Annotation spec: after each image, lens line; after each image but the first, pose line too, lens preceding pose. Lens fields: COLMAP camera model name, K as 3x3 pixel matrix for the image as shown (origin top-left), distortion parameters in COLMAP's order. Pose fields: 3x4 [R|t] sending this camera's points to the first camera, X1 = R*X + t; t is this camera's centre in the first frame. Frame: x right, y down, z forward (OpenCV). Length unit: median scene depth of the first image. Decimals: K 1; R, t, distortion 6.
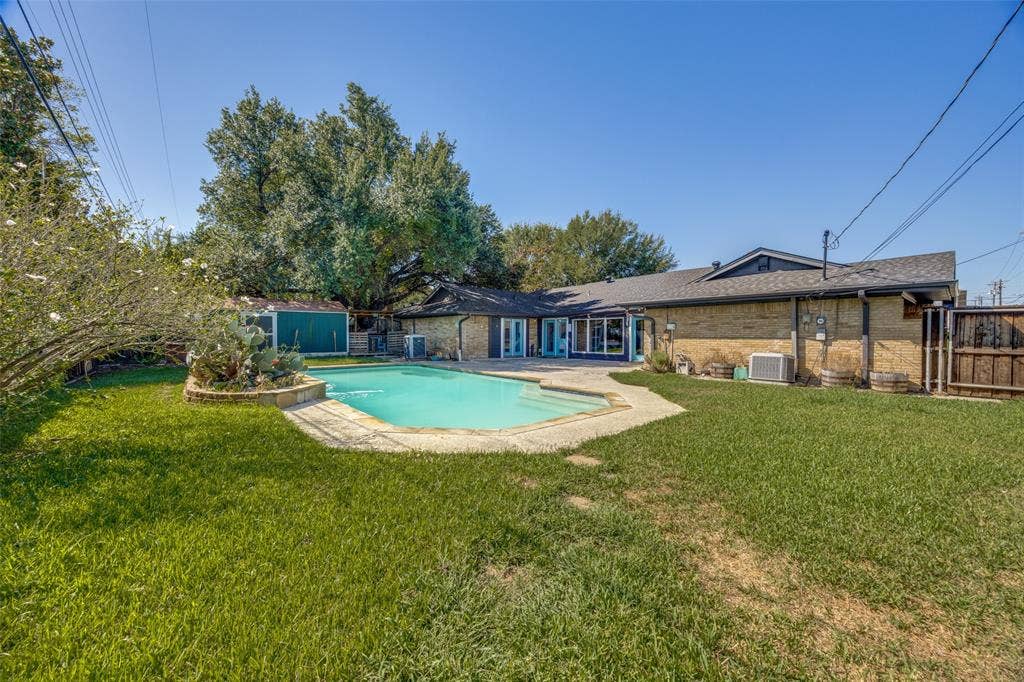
lens RADIAL K [[387.0, 0, 515.8], [0, 387.0, 340.9], [0, 0, 1]] dist [0.000823, -0.003903]
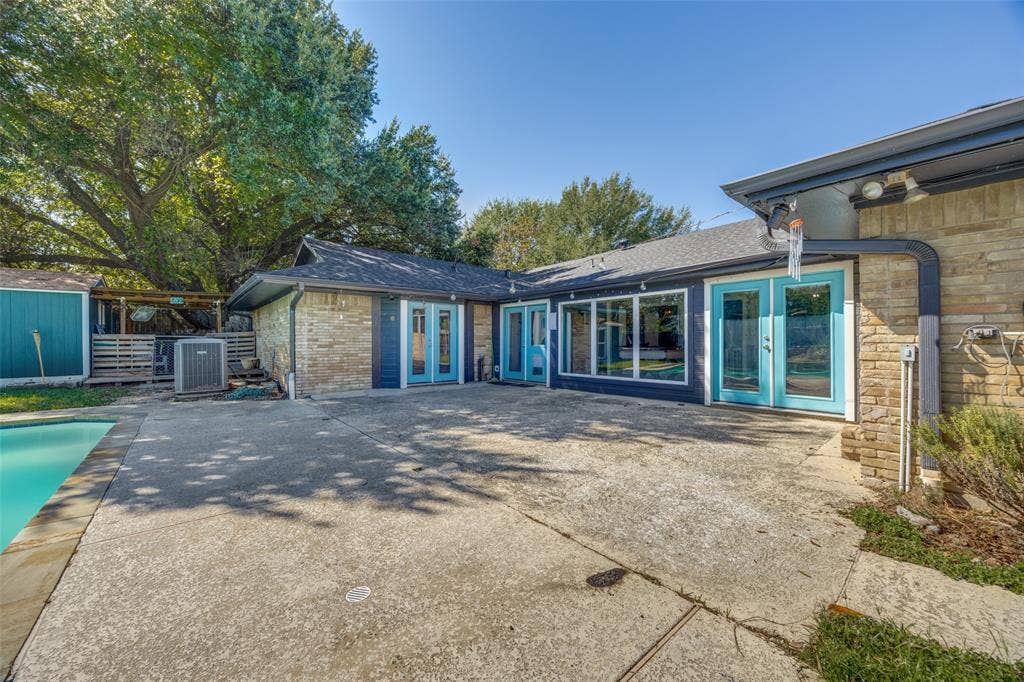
lens RADIAL K [[387.0, 0, 515.8], [0, 387.0, 340.9], [0, 0, 1]] dist [0.000823, -0.003903]
pose [[0.999987, -0.004991, 0.001366, 0.088877], [0.005014, 0.999830, -0.017723, -0.002363], [-0.001277, 0.017730, 0.999842, 0.510208]]
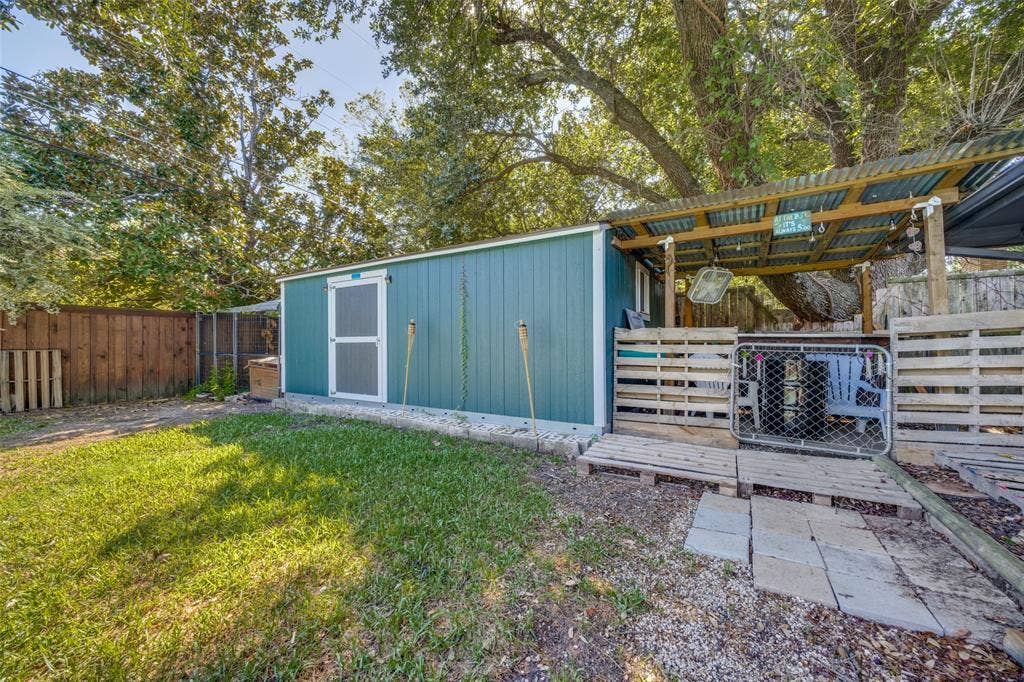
lens RADIAL K [[387.0, 0, 515.8], [0, 387.0, 340.9], [0, 0, 1]] dist [0.000823, -0.003903]
pose [[0.328267, -0.012384, -0.944504, -0.235606], [-0.021212, 0.999565, -0.020479, -0.009538], [0.944347, 0.026757, 0.327862, 0.848207]]
